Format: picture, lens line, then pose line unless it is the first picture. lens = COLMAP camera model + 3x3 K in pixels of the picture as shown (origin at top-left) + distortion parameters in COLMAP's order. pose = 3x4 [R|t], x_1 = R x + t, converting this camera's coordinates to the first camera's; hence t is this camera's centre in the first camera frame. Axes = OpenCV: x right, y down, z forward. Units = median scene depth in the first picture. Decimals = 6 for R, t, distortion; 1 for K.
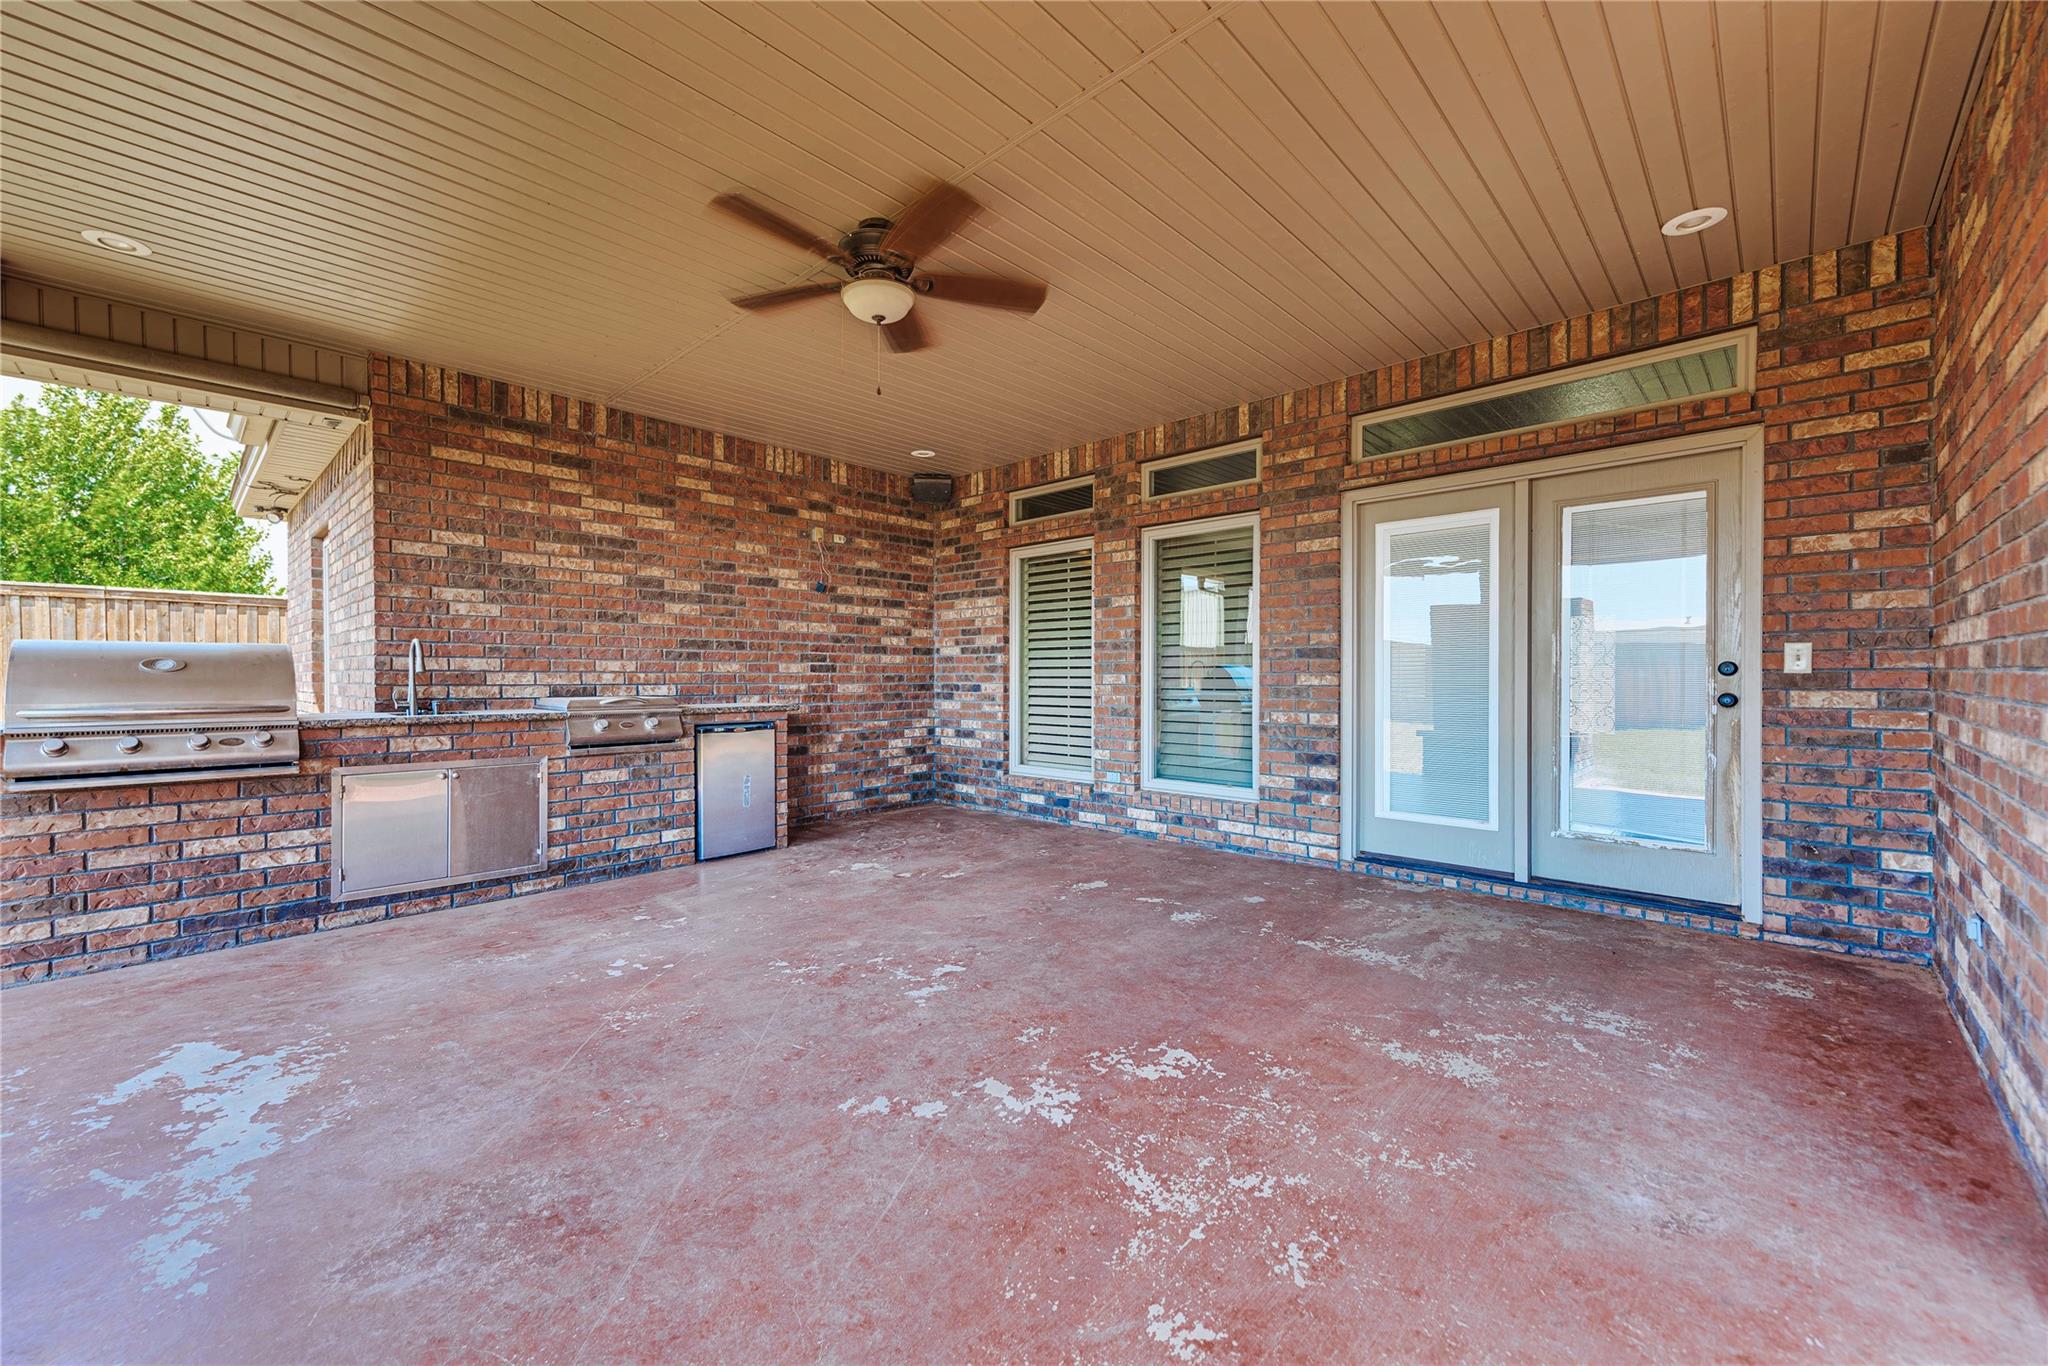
lens RADIAL K [[809.8, 0, 1030.6], [0, 809.8, 682.3], [0, 0, 1]] dist [0.015500, -0.004089]
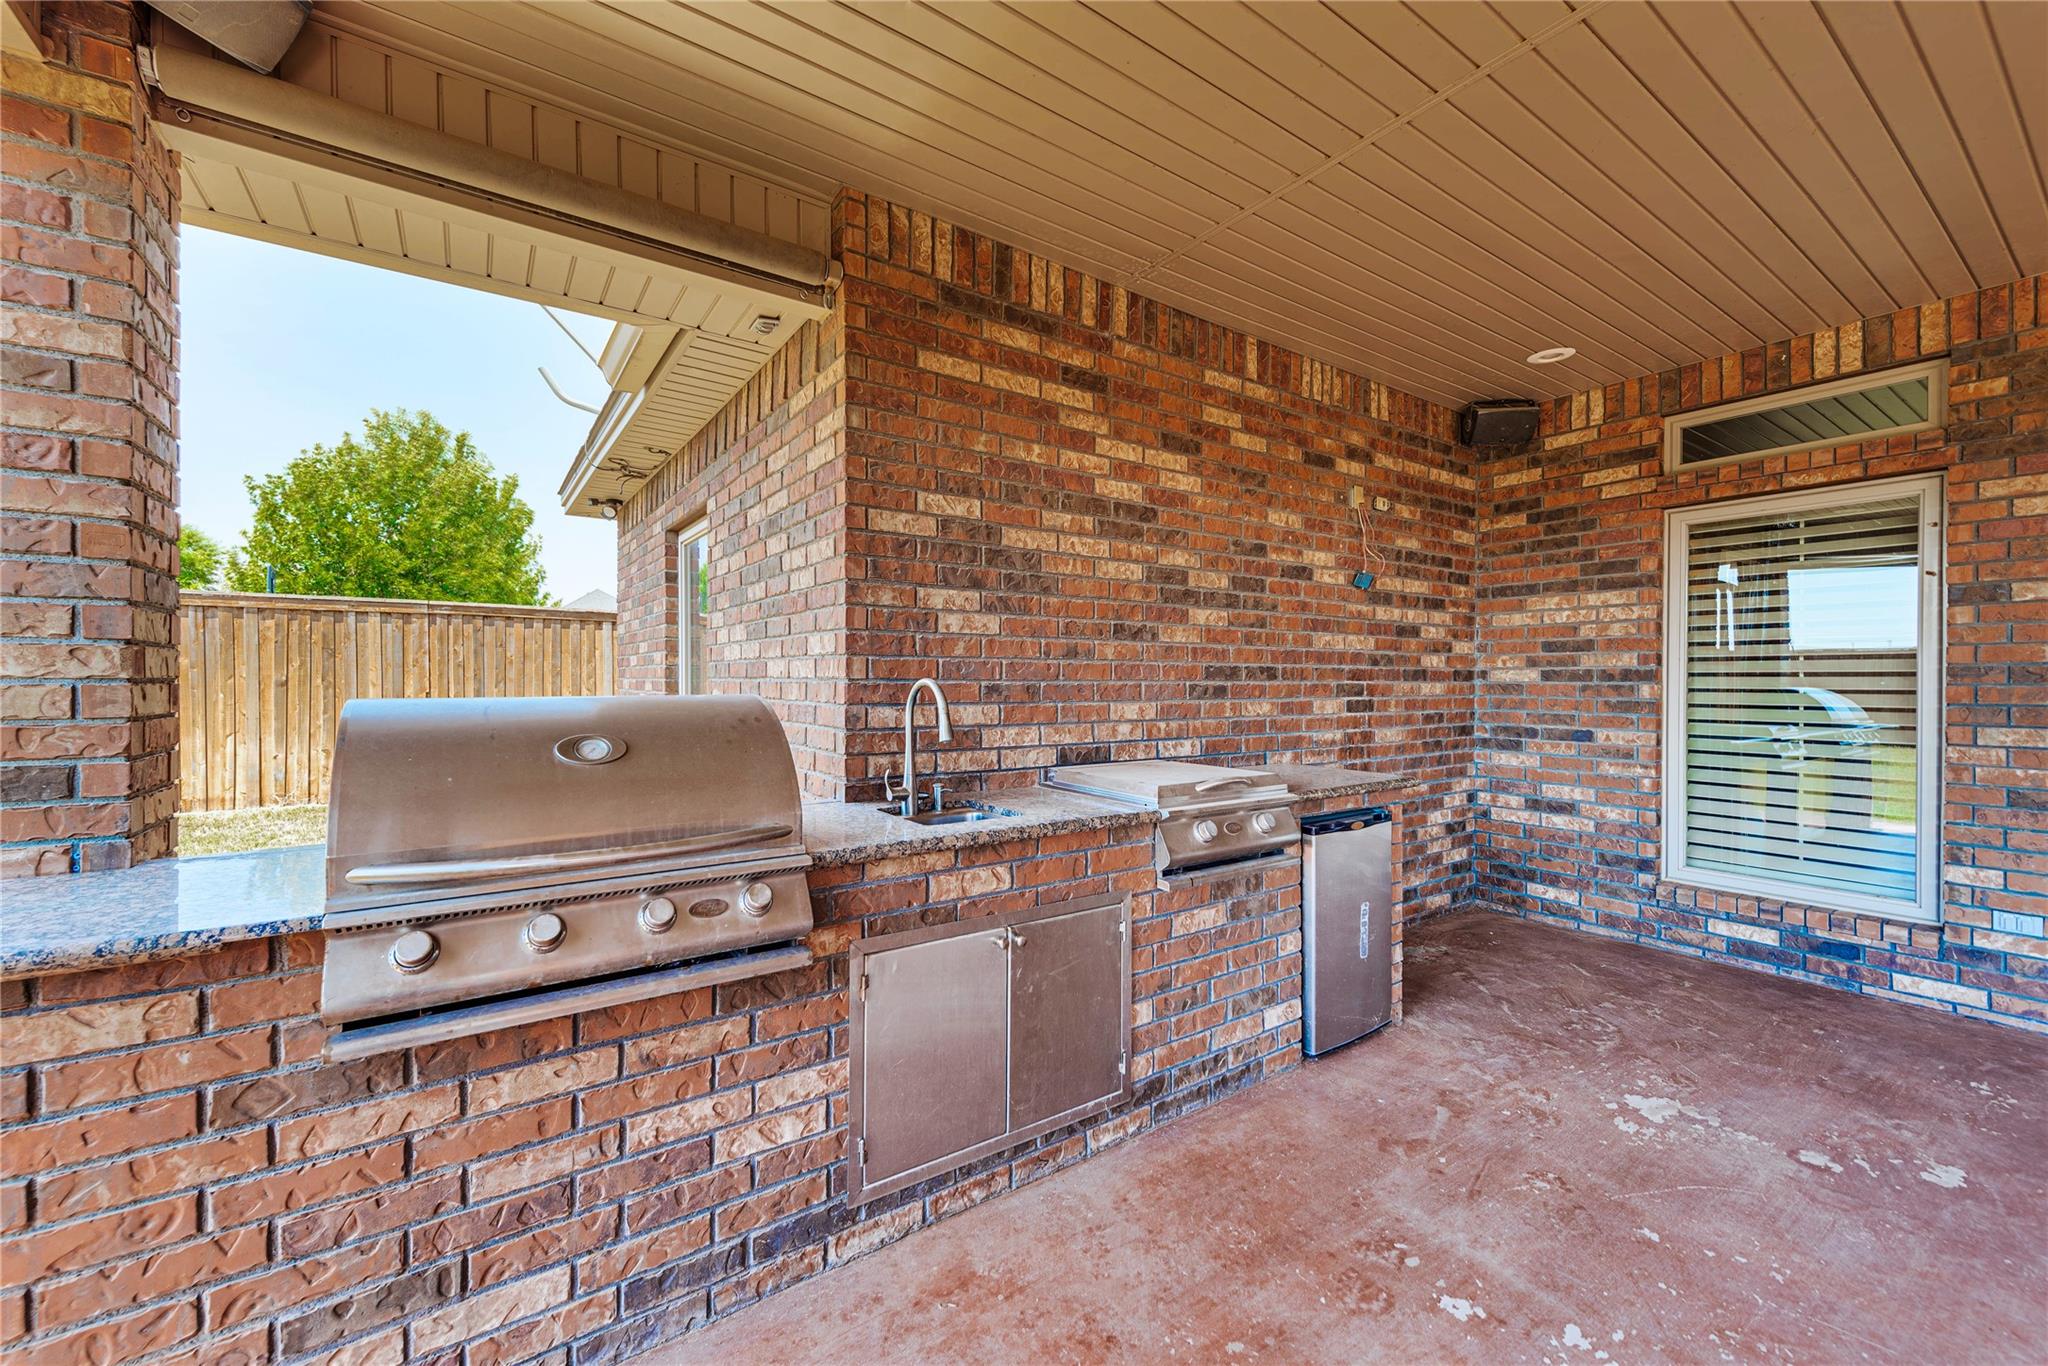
lens RADIAL K [[809.8, 0, 1023.6], [0, 809.8, 680.2], [0, 0, 1]] dist [0.015500, -0.004089]
pose [[0.979632, 0.002474, -0.200786, -0.475315], [-0.003445, 0.999984, -0.004483, -0.041213], [0.200772, 0.005084, 0.979625, 0.386097]]
